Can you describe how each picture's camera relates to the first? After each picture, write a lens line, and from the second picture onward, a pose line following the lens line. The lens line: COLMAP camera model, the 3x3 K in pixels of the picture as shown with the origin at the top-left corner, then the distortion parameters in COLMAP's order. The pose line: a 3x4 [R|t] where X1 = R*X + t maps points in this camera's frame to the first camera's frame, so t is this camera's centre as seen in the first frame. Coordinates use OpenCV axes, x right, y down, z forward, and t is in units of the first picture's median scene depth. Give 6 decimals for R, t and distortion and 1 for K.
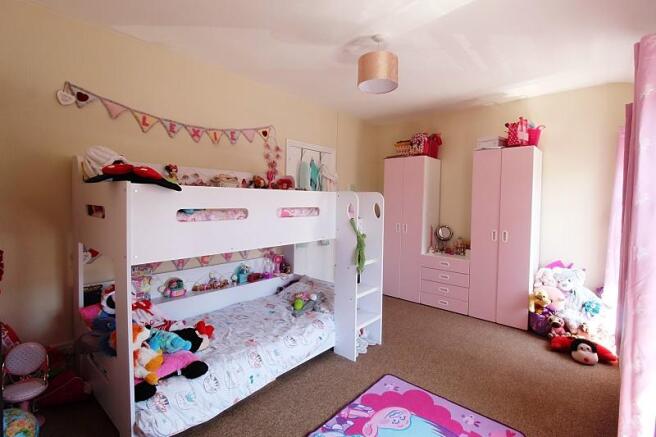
lens RADIAL K [[307.0, 0, 332.3], [0, 307.0, 210.2], [0, 0, 1]] dist [0.002376, -0.011442]
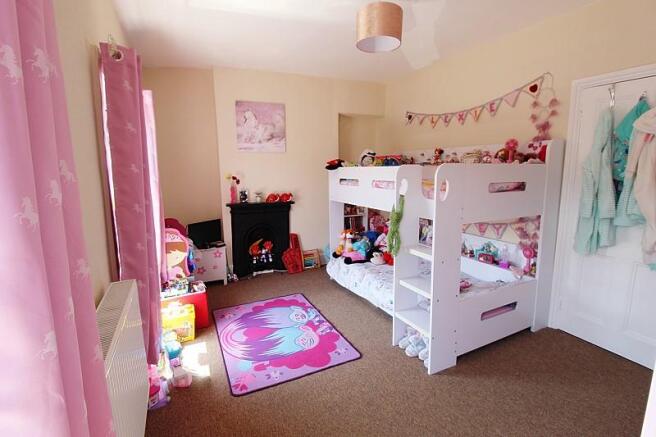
lens RADIAL K [[307.0, 0, 332.3], [0, 307.0, 210.2], [0, 0, 1]] dist [0.002376, -0.011442]
pose [[-0.374778, 0.110508, -0.920505, 0.931377], [-0.033863, 0.990577, 0.132708, -0.040413], [0.926496, 0.080907, -0.367504, 1.089150]]
